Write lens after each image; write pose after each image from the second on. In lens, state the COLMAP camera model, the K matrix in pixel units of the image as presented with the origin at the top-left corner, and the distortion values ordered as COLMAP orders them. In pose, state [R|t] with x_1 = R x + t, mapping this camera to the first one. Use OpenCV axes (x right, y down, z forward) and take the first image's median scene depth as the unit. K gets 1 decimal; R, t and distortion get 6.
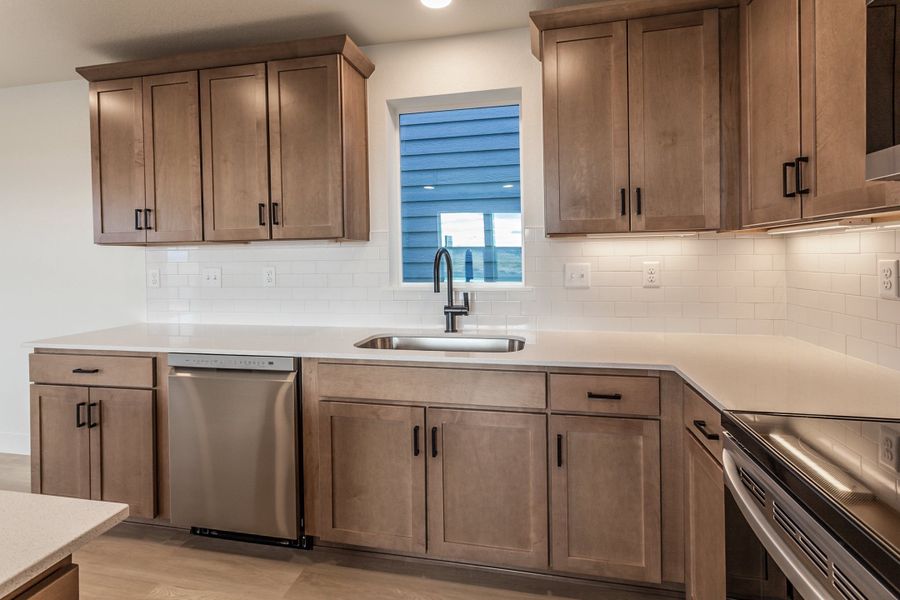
lens RADIAL K [[437.2, 0, 442.8], [0, 437.2, 258.1], [0, 0, 1]] dist [0.001331, 0.001296]
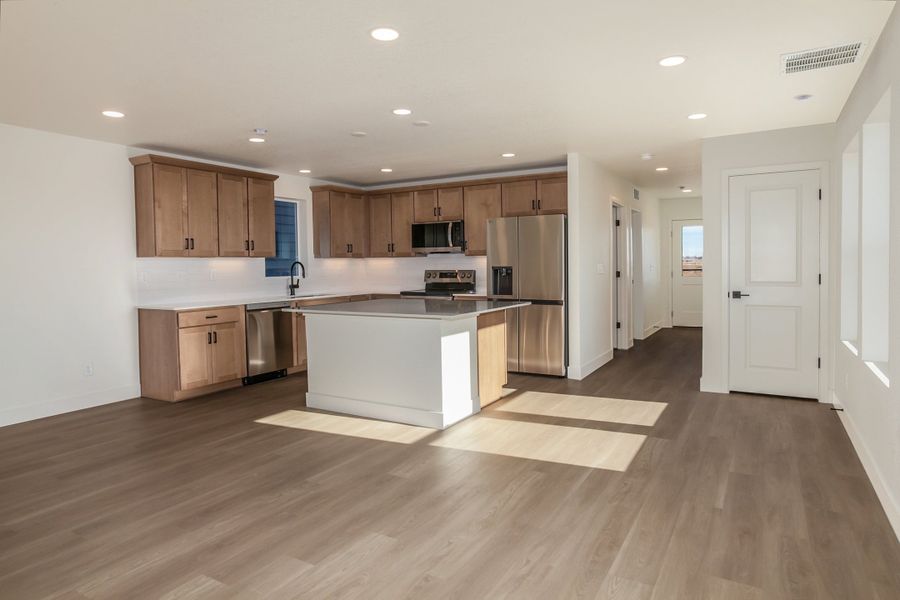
lens RADIAL K [[567.7, 0, 429.4], [0, 567.7, 279.5], [0, 0, 1]] dist [0.038950, 0.018767]
pose [[0.350261, -0.013440, 0.936556, -3.063237], [0.016911, 0.999825, 0.008023, 0.074095], [-0.936499, 0.013027, 0.350427, -0.972265]]
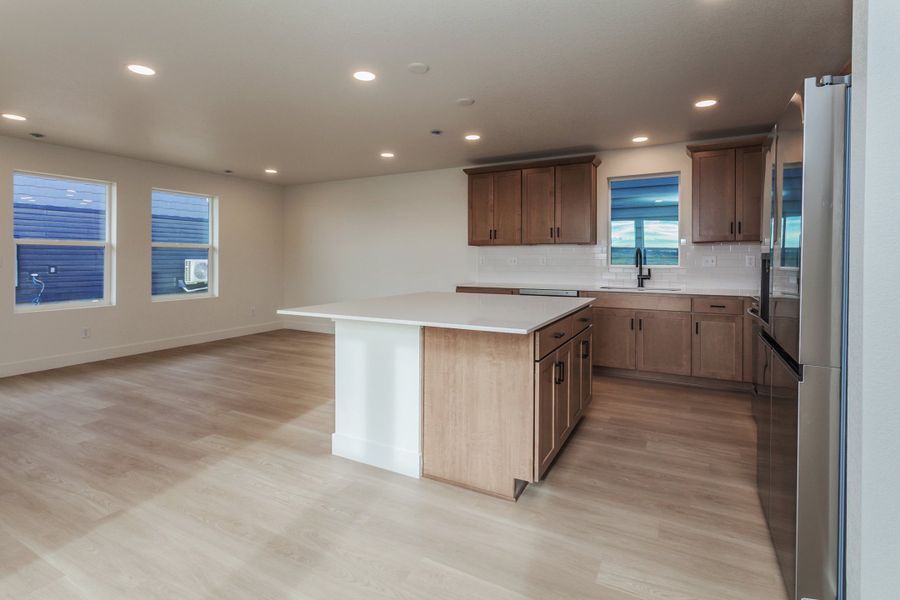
lens RADIAL K [[419.3, 0, 433.7], [0, 419.3, 261.2], [0, 0, 1]] dist [0.000464, 0.007044]
pose [[0.948997, 0.016831, -0.314834, -0.328224], [-0.013994, 0.999839, 0.011270, 0.036875], [0.314973, -0.006290, 0.949080, -1.391075]]
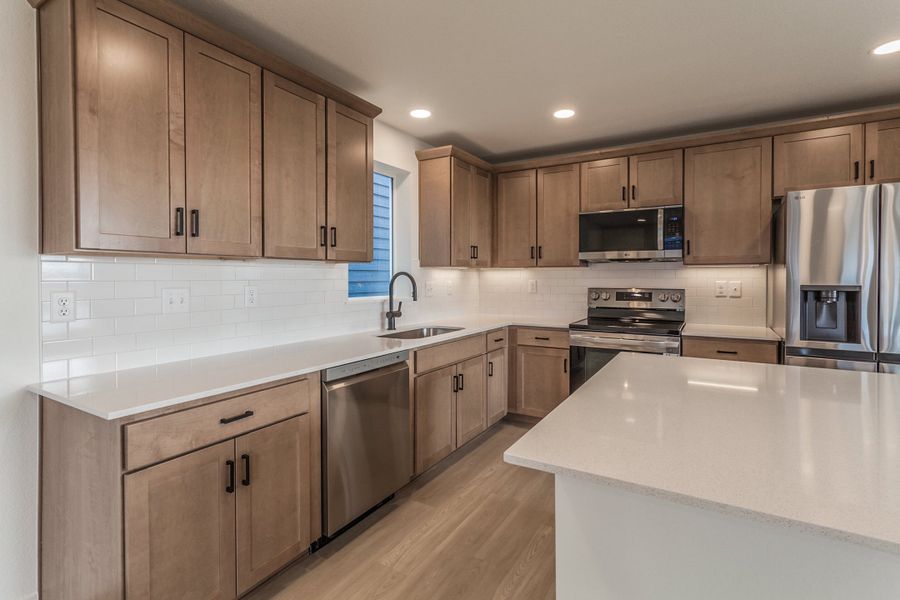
lens RADIAL K [[437.2, 0, 435.3], [0, 437.2, 282.1], [0, 0, 1]] dist [0.001331, 0.001296]
pose [[0.351842, 0.003861, 0.936051, -1.430795], [0.002916, 0.999982, -0.005221, 0.021674], [-0.936055, 0.004566, 0.351825, 0.394645]]
